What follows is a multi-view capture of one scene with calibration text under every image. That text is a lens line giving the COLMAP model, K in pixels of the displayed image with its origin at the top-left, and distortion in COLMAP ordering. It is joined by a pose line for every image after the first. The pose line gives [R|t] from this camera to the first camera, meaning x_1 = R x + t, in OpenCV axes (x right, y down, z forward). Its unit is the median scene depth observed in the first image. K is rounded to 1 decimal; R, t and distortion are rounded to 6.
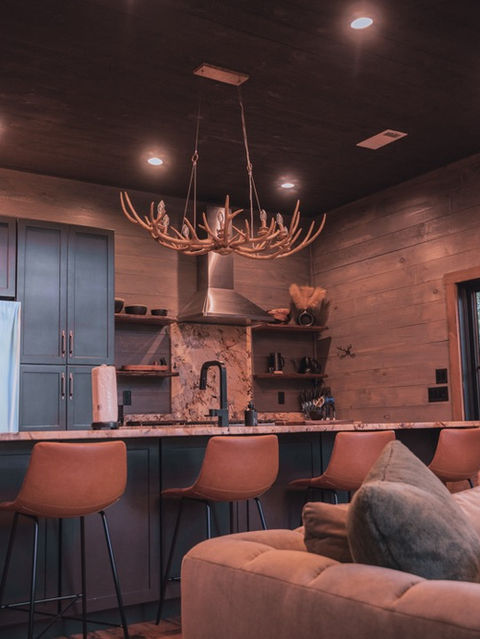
lens RADIAL K [[632.3, 0, 240.0], [0, 632.3, 319.5], [0, 0, 1]] dist [-0.003744, -0.010435]
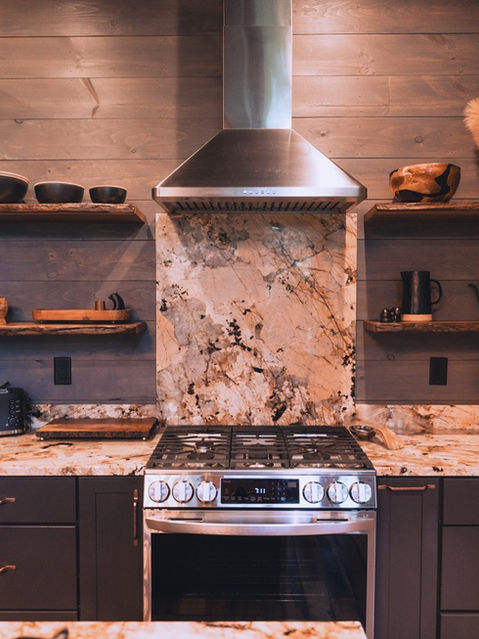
lens RADIAL K [[632.3, 0, 239.5], [0, 632.3, 319.5], [0, 0, 1]] dist [-0.003744, -0.010435]
pose [[0.851450, 0.039238, -0.522965, 0.191888], [0.059803, 0.983428, 0.171154, 0.004997], [0.521014, -0.177005, 0.834993, 0.613307]]
